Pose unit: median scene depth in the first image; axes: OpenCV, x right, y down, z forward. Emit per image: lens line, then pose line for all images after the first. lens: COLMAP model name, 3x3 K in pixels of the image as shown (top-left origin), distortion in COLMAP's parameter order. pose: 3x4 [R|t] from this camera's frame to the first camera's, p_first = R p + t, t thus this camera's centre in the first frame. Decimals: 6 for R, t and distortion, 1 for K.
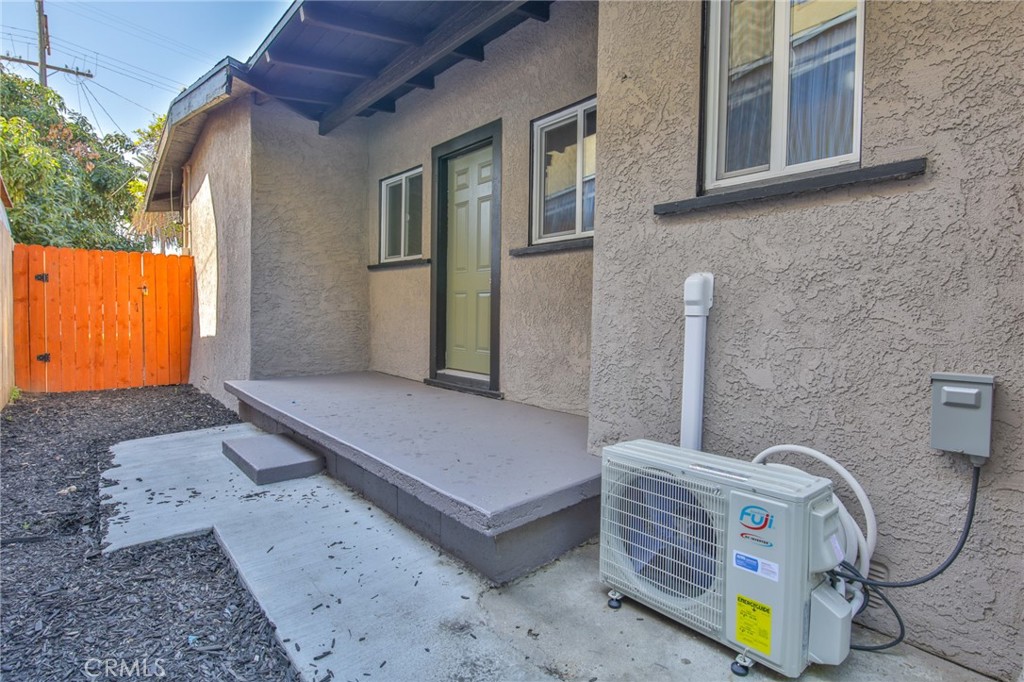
lens RADIAL K [[525.8, 0, 510.7], [0, 525.8, 333.8], [0, 0, 1]] dist [-0.004017, -0.001864]
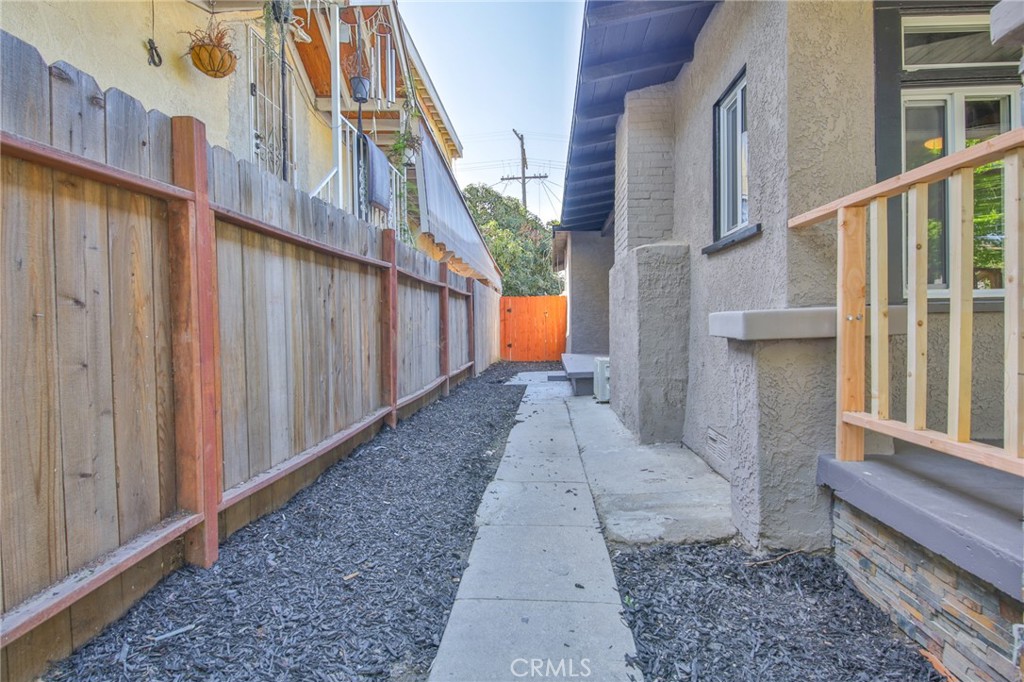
lens RADIAL K [[525.8, 0, 510.7], [0, 525.8, 333.8], [0, 0, 1]] dist [-0.004017, -0.001864]
pose [[0.711526, -0.015247, -0.702494, 0.362352], [0.001295, 0.999791, -0.020388, 0.019710], [0.702658, 0.013596, 0.711397, -0.314576]]
